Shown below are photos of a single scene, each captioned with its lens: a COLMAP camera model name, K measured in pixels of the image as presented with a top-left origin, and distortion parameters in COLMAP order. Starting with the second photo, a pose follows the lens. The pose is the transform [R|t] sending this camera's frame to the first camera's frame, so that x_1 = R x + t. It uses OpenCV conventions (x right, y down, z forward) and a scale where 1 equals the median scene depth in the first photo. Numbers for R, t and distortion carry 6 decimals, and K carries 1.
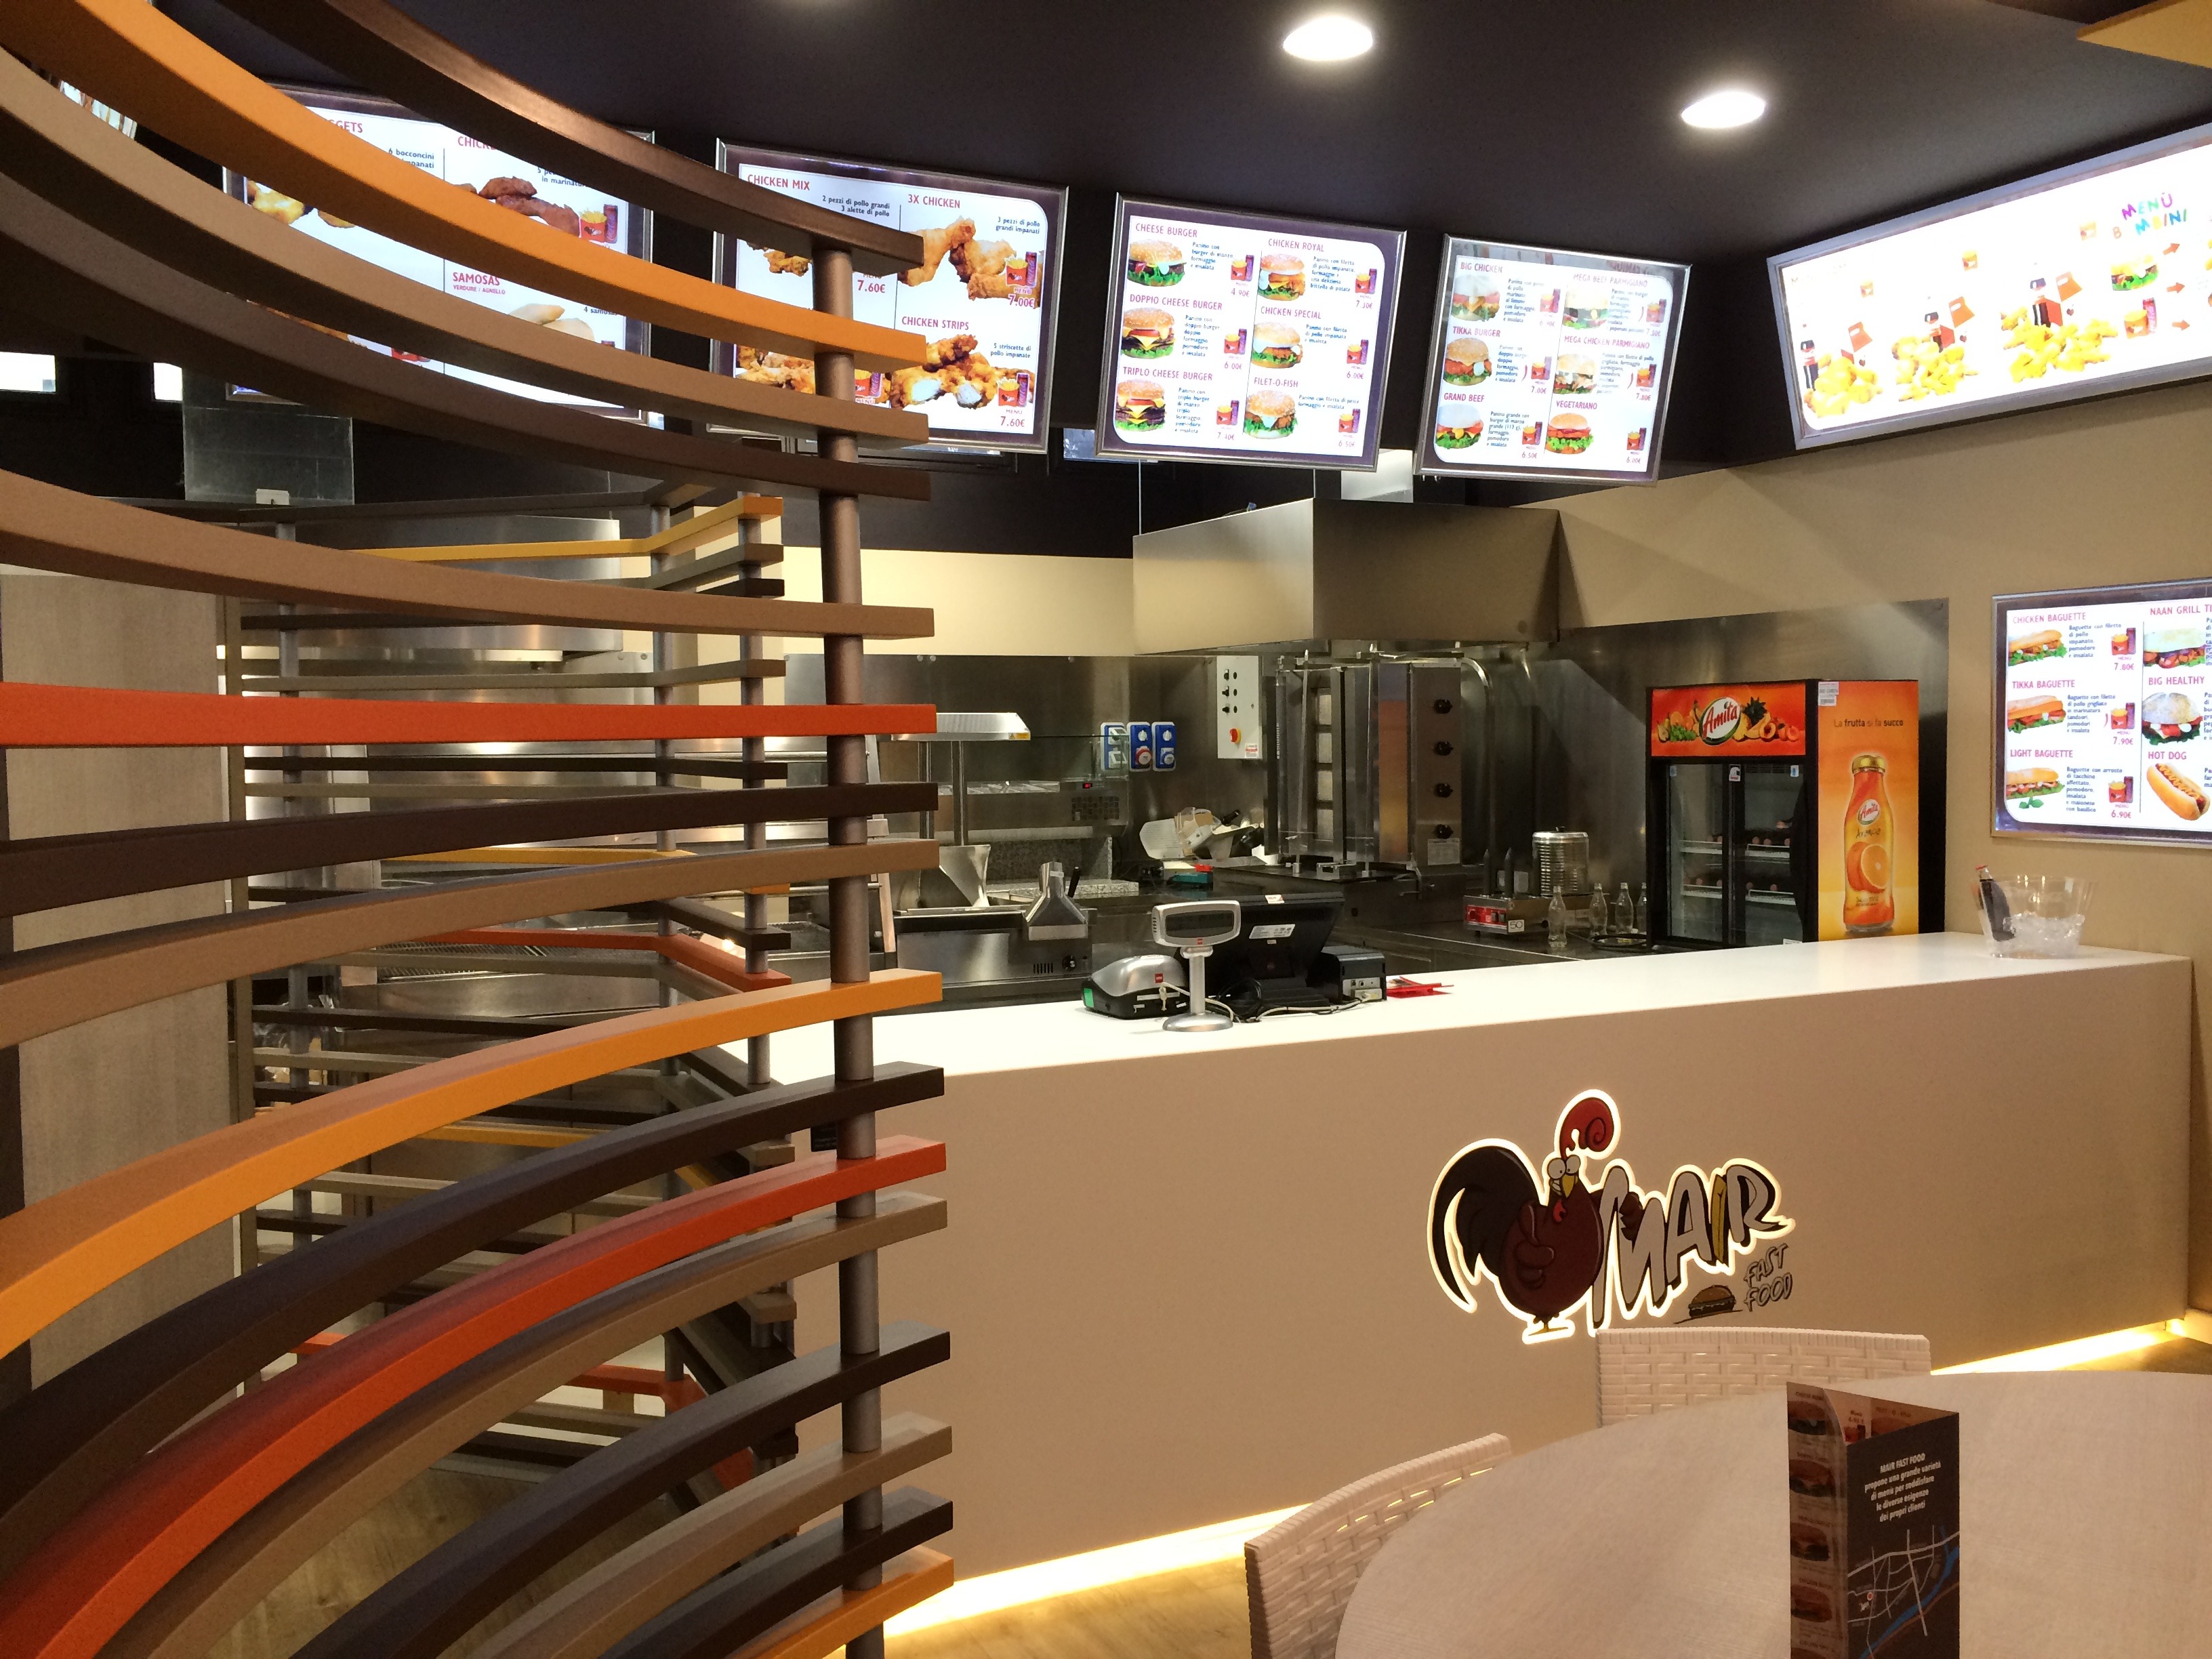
lens RADIAL K [[1884.6, 0, 1108.2], [0, 1884.6, 826.5], [0, 0, 1]] dist [0.088437, -0.112746]
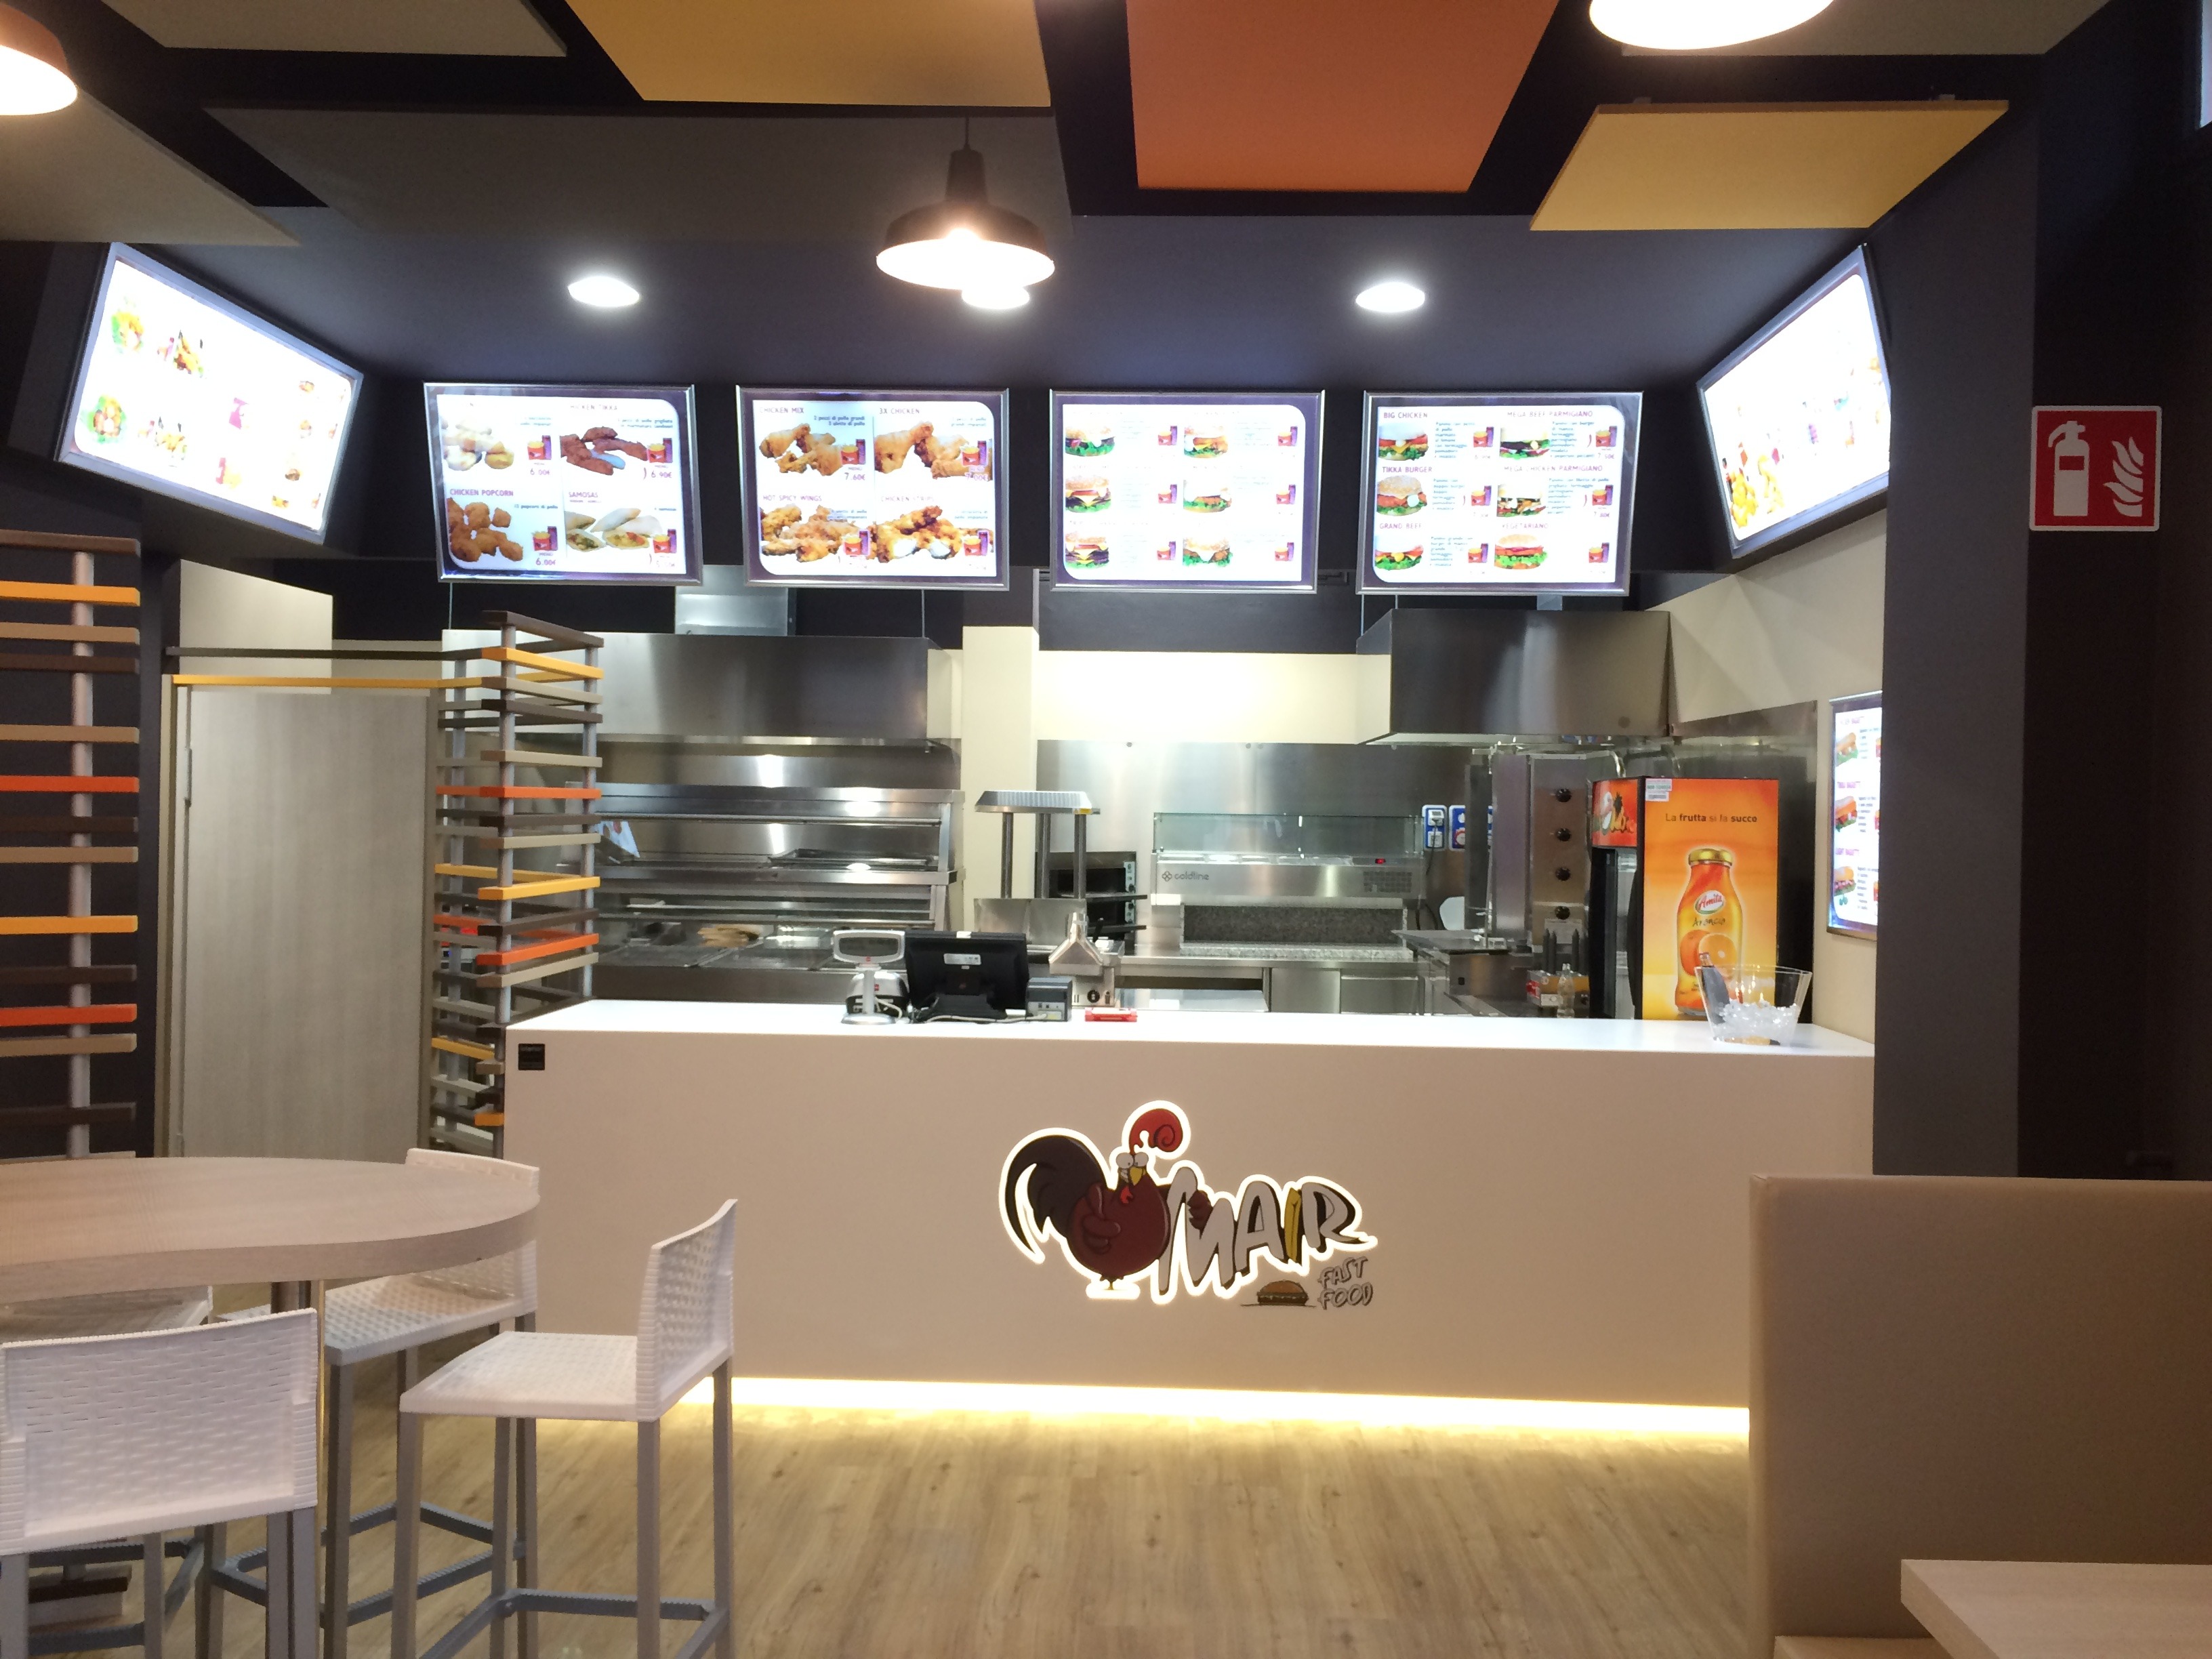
lens RADIAL K [[1886.9, 0, 1106.0], [0, 1886.9, 829.5], [0, 0, 1]] dist [0.085673, -0.112242]
pose [[0.880890, 0.029727, -0.472387, 0.645634], [-0.049005, 0.998390, -0.028554, -0.001573], [0.470778, 0.048303, 0.880929, -0.094238]]
